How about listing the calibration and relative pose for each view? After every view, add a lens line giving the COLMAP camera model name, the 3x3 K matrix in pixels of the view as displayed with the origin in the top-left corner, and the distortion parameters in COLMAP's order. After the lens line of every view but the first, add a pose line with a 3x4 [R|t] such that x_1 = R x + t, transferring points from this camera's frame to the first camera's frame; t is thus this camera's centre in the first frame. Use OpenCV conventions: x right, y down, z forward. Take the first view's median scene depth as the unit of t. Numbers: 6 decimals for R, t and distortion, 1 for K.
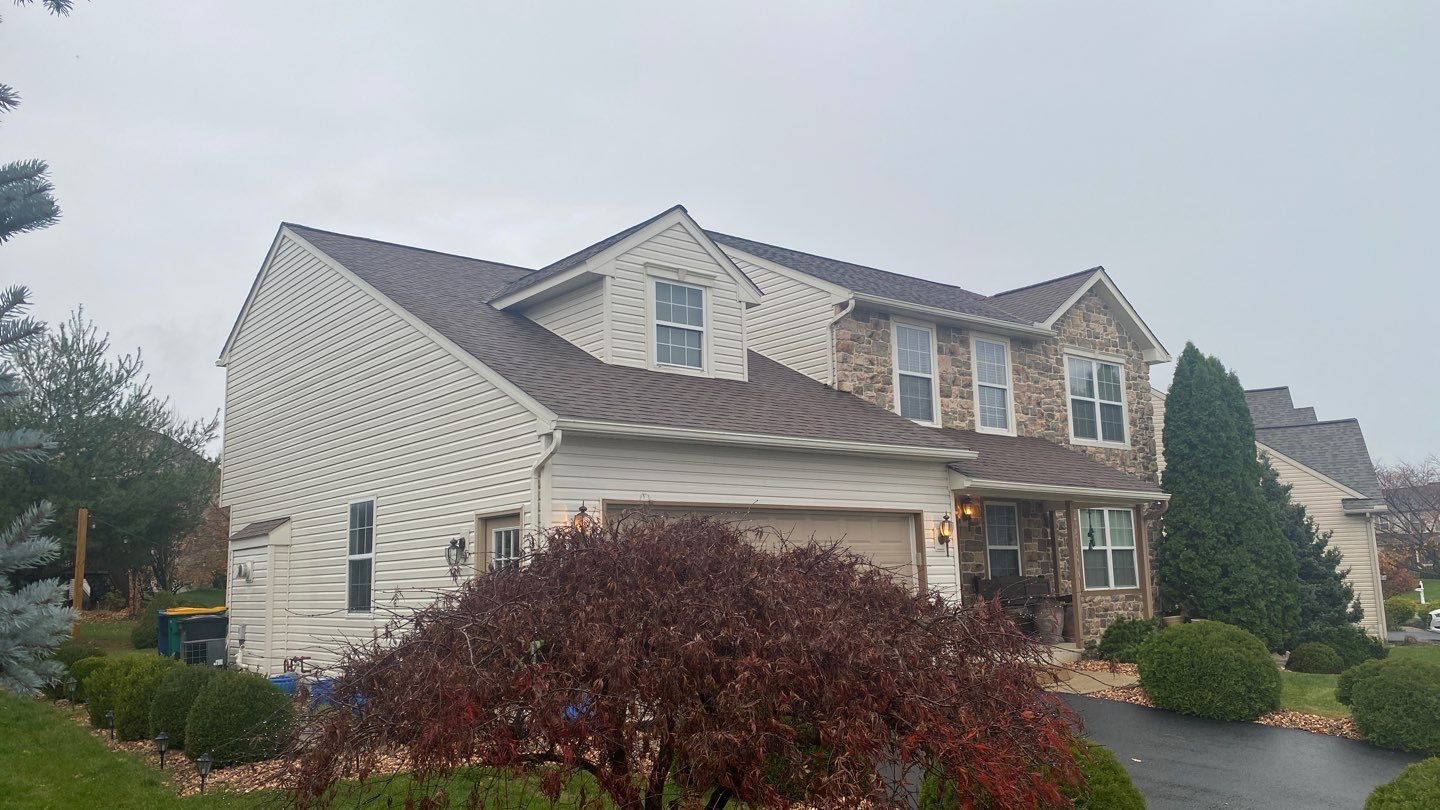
lens RADIAL K [[1151.8, 0, 719.8], [0, 1151.8, 402.1], [0, 0, 1]] dist [0.001599, -0.000242]
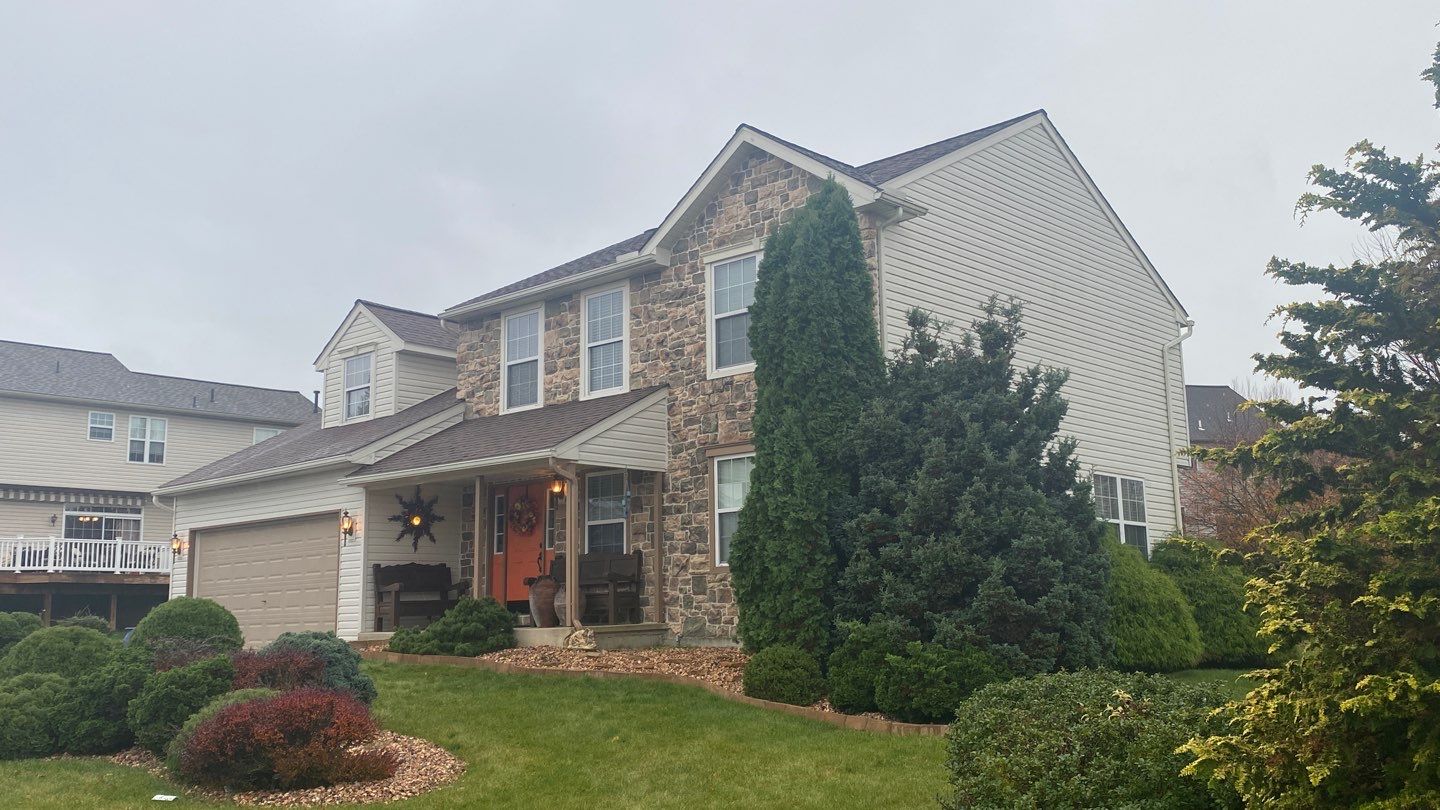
lens RADIAL K [[1308.3, 0, 720.3], [0, 1308.3, 406.9], [0, 0, 1]] dist [0.005016, -0.000226]
pose [[0.150599, -0.128441, -0.980216, 1.260734], [0.181008, 0.978345, -0.100386, 0.155757], [0.971883, -0.162309, 0.170587, 0.916816]]
